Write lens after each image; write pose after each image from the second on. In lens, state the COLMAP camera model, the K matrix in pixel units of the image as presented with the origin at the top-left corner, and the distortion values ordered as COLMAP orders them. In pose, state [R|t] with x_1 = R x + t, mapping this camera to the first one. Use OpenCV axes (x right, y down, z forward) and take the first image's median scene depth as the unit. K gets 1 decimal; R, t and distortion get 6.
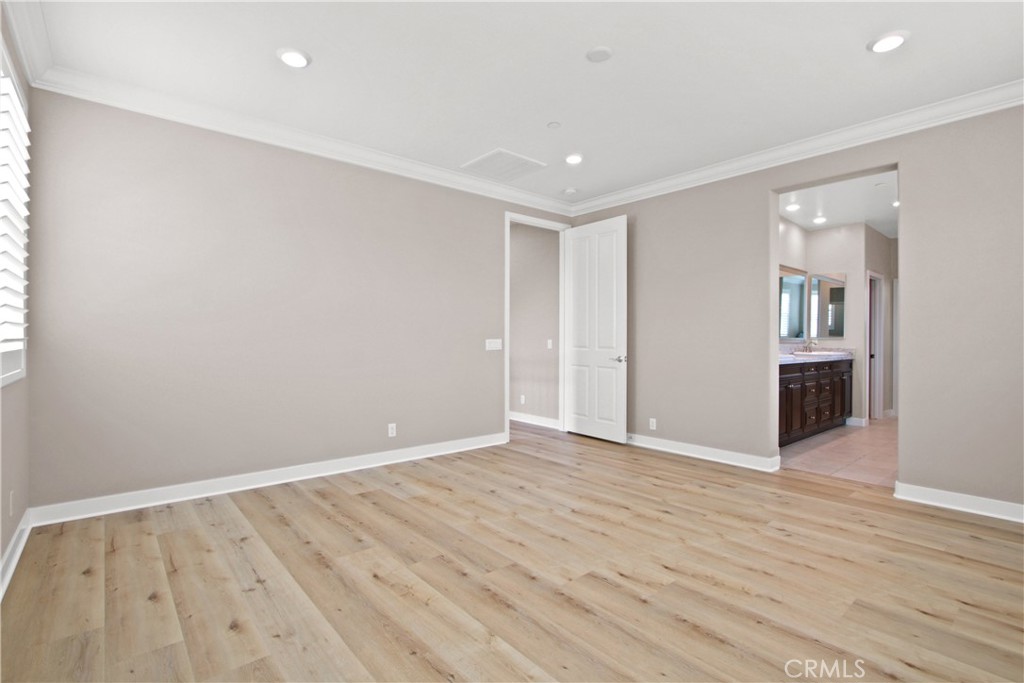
lens RADIAL K [[472.7, 0, 510.3], [0, 472.7, 339.1], [0, 0, 1]] dist [0.002583, 0.000145]
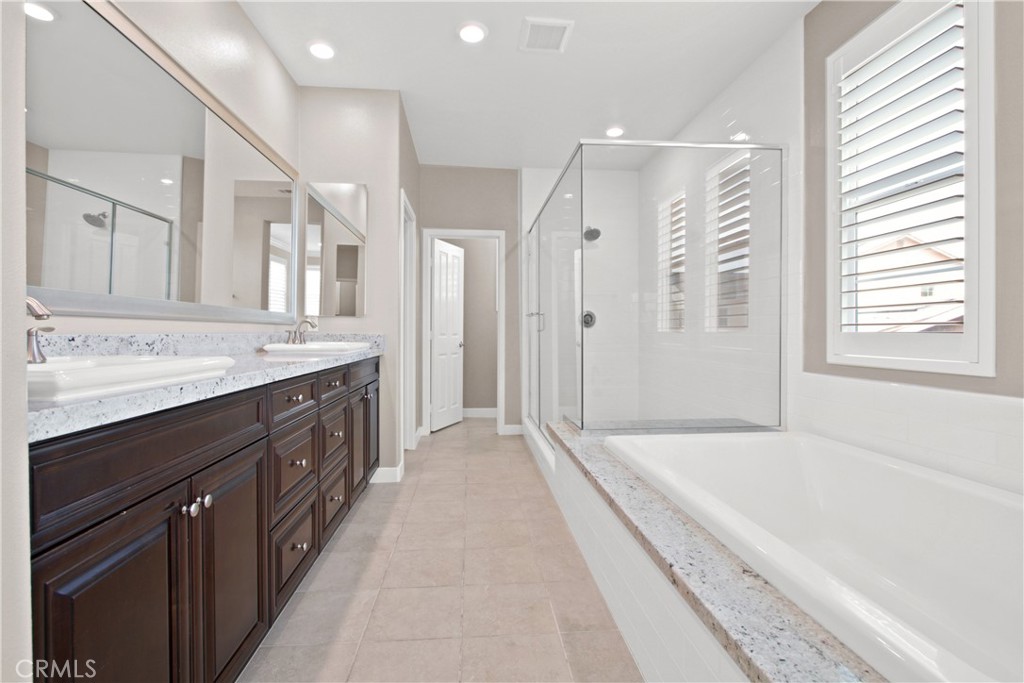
lens RADIAL K [[472.7, 0, 511.3], [0, 472.7, 333.9], [0, 0, 1]] dist [0.002583, 0.000145]
pose [[0.580249, -0.006633, 0.814412, 0.386452], [0.002218, 0.999976, 0.006564, 0.015783], [-0.814436, -0.002002, 0.580250, 0.584395]]
